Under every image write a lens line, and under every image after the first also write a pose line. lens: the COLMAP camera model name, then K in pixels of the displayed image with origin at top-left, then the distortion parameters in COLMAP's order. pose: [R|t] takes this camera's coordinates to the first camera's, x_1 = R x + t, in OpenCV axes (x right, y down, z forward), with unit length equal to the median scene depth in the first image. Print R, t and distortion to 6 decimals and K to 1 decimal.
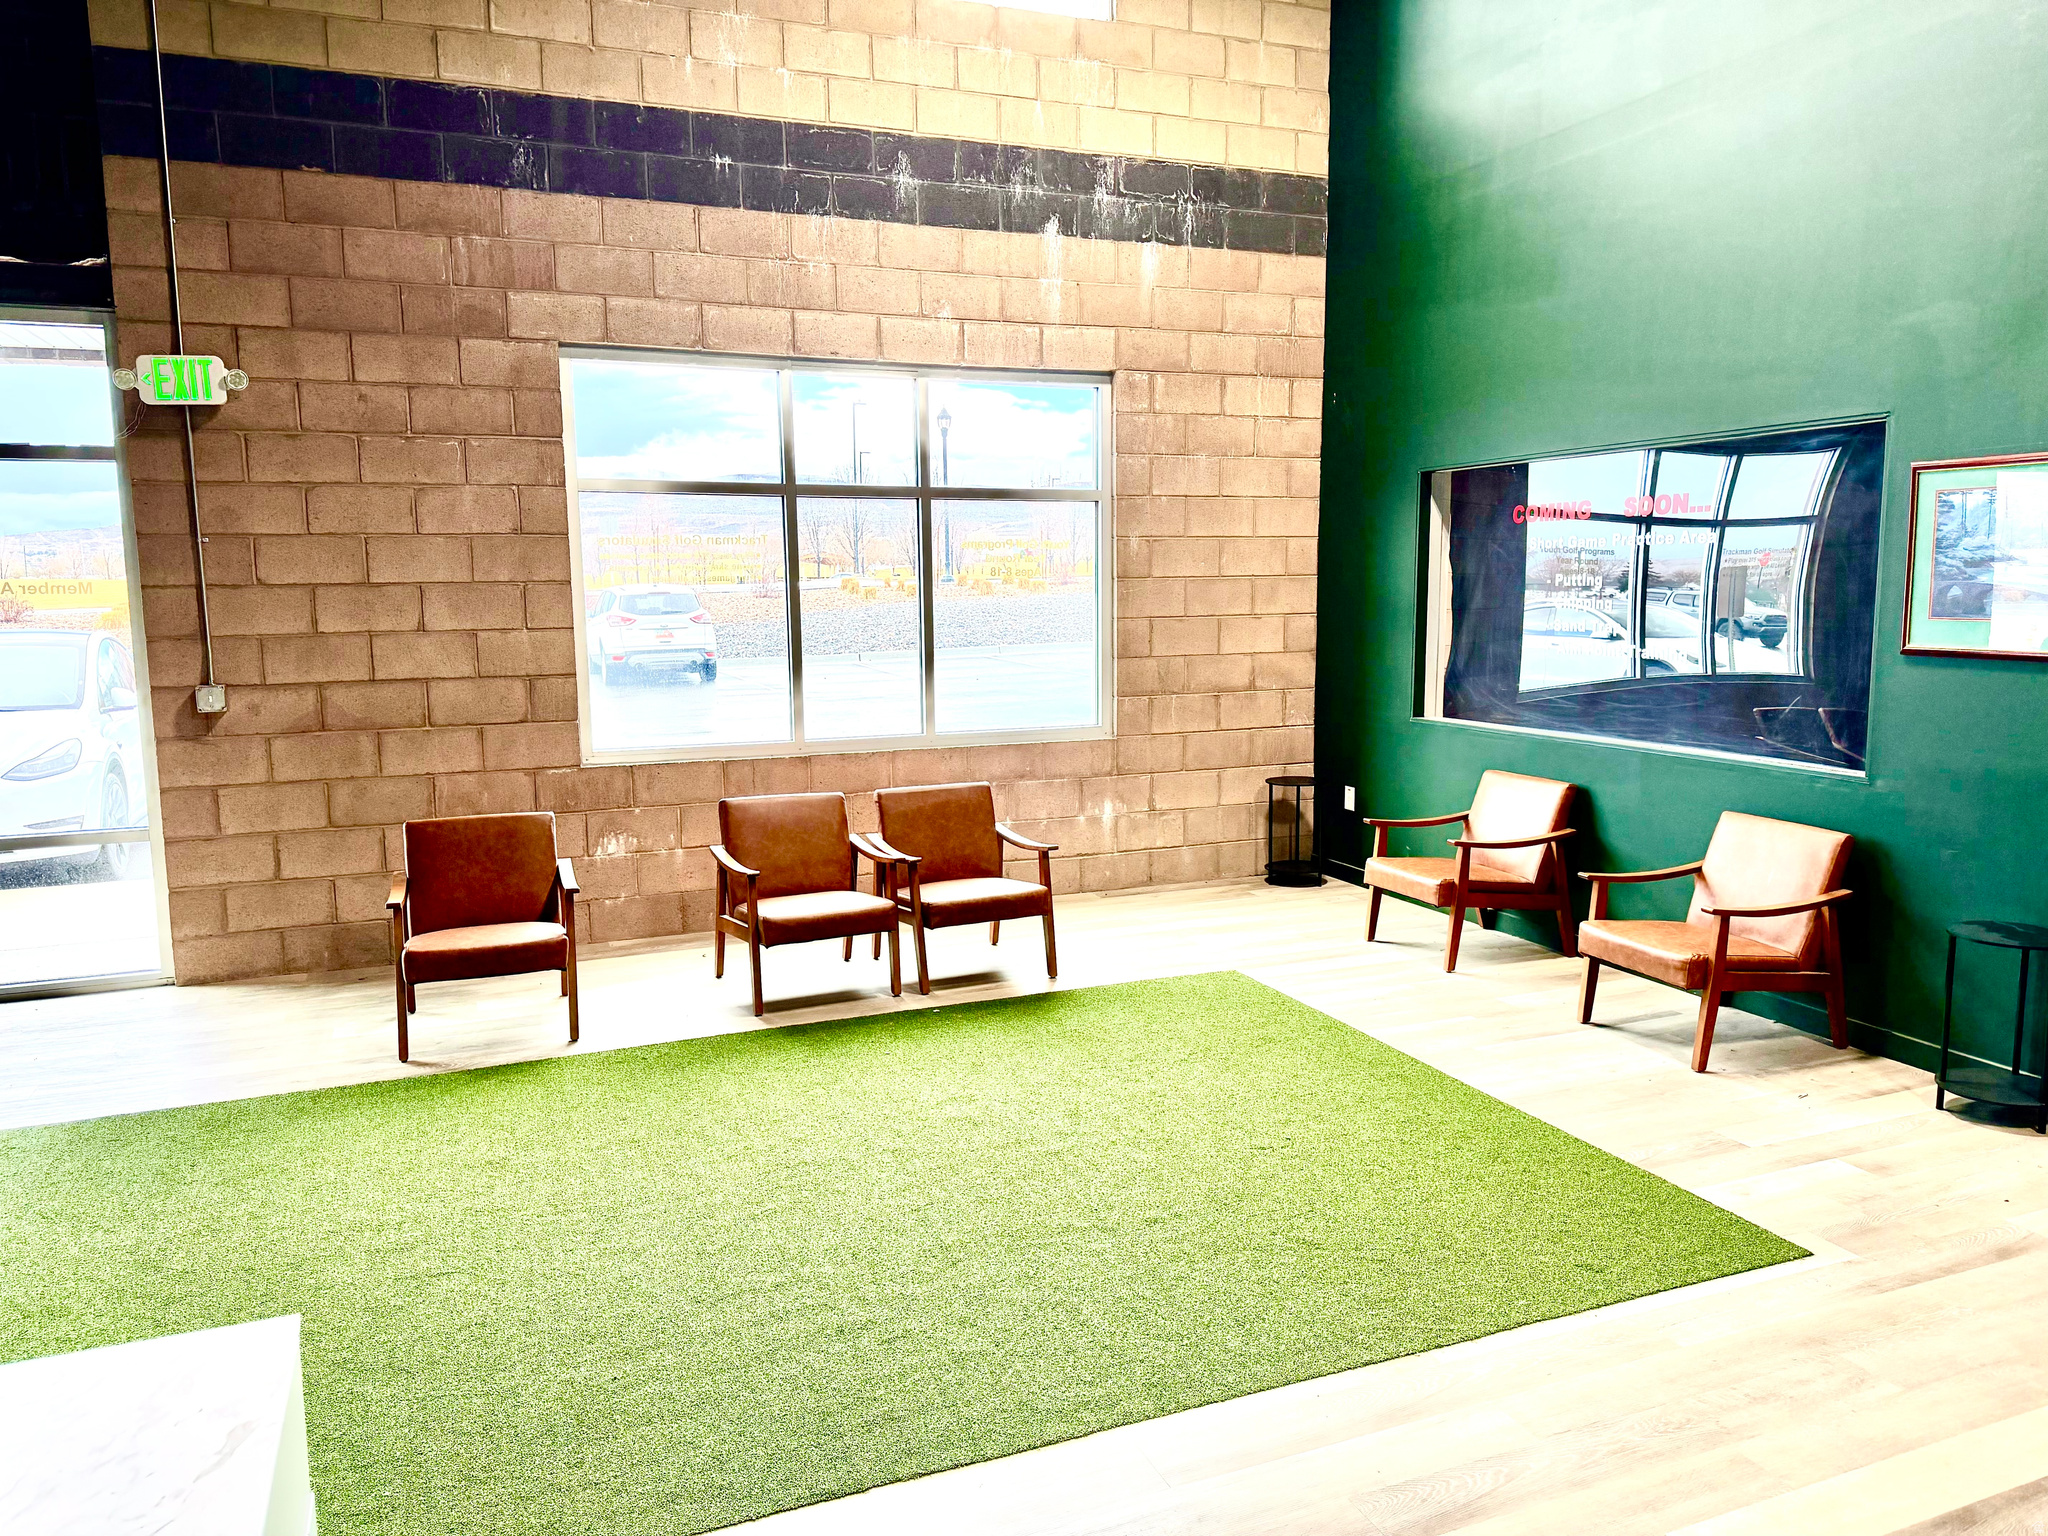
lens RADIAL K [[1429.0, 0, 1026.4], [0, 1429.0, 769.2], [0, 0, 1]] dist [0.046037, -0.062500]
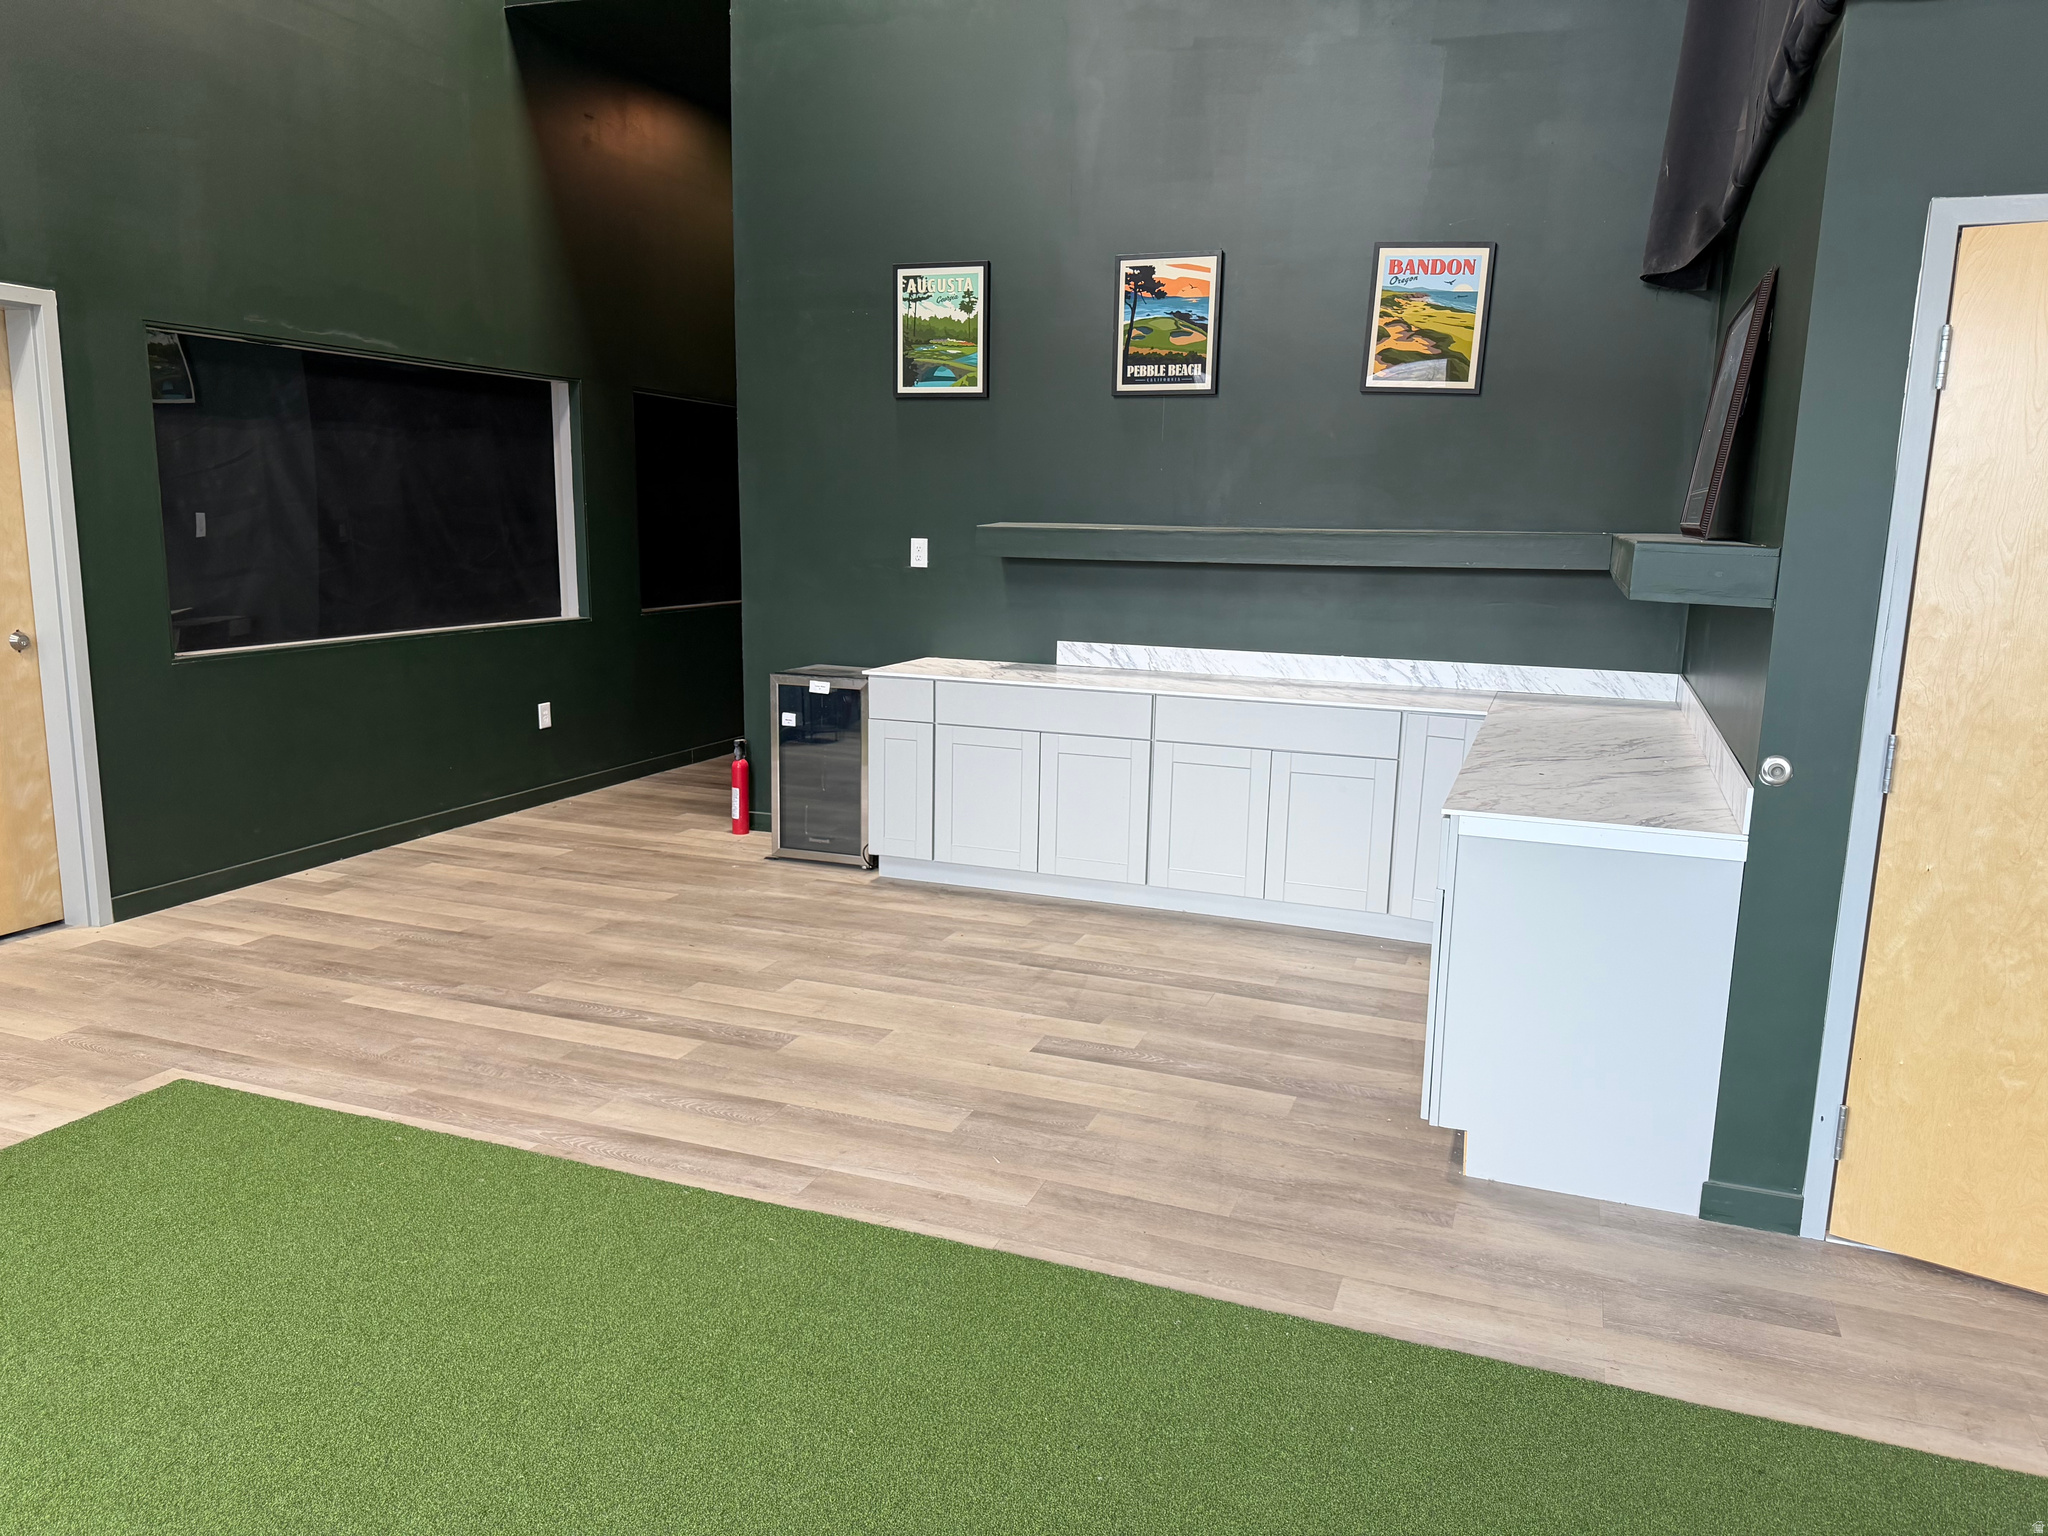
lens RADIAL K [[1429.0, 0, 1034.5], [0, 1429.0, 755.5], [0, 0, 1]] dist [0.046037, -0.062500]
pose [[-0.739870, -0.117810, 0.662354, -0.670485], [0.071774, 0.965106, 0.251832, -0.143266], [-0.668910, 0.233863, -0.705597, 1.319200]]
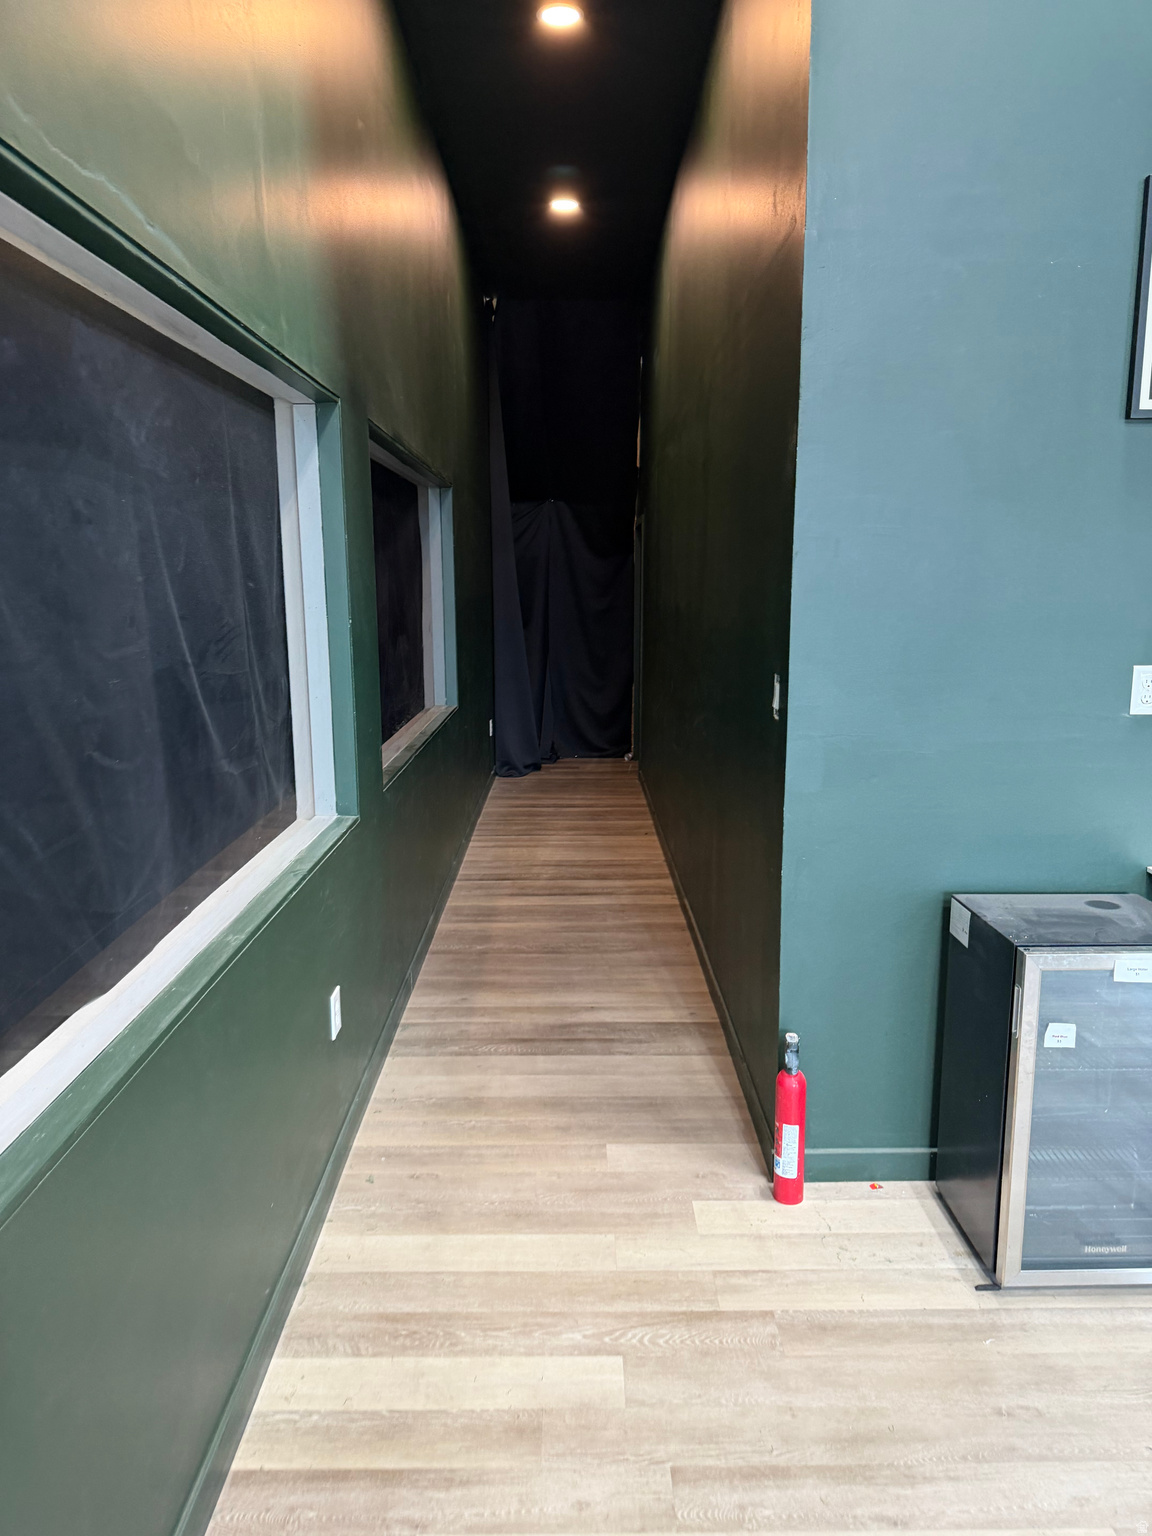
lens RADIAL K [[1071.8, 0, 574.2], [0, 1071.8, 757.9], [0, 0, 1]] dist [0.046037, -0.062500]
pose [[-0.929574, -0.049581, 0.365287, 0.830096], [0.054391, 0.961622, 0.268934, -0.134224], [-0.364602, 0.269862, -0.891201, 0.928454]]
